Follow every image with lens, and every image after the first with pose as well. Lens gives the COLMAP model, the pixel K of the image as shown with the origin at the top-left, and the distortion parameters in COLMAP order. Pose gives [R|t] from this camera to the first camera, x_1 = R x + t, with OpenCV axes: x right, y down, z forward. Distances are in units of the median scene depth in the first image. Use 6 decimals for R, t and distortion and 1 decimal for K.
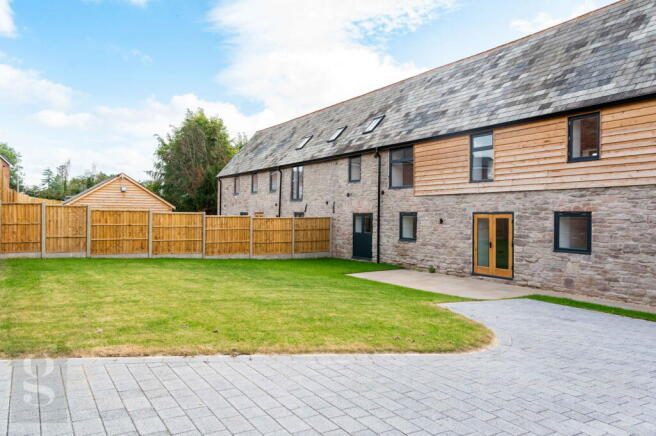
lens RADIAL K [[467.7, 0, 327.2], [0, 467.7, 218.1], [0, 0, 1]] dist [0.081619, -0.001313]
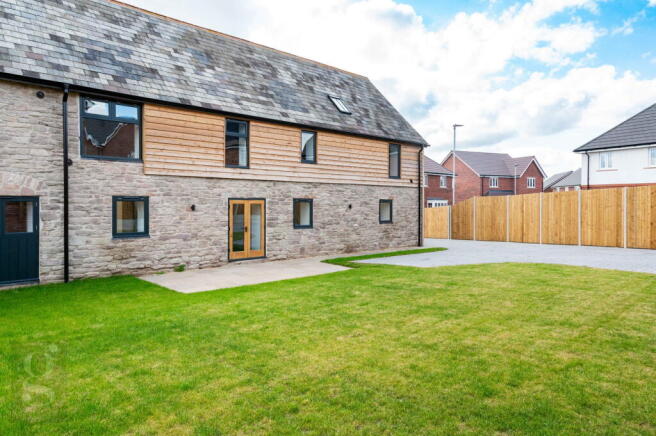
lens RADIAL K [[467.7, 0, 326.8], [0, 467.7, 212.6], [0, 0, 1]] dist [0.081619, -0.001313]
pose [[-0.210175, -0.025440, 0.977333, -0.682614], [0.001738, 0.999650, 0.026394, -0.007203], [-0.977662, 0.007246, -0.210057, 1.004934]]
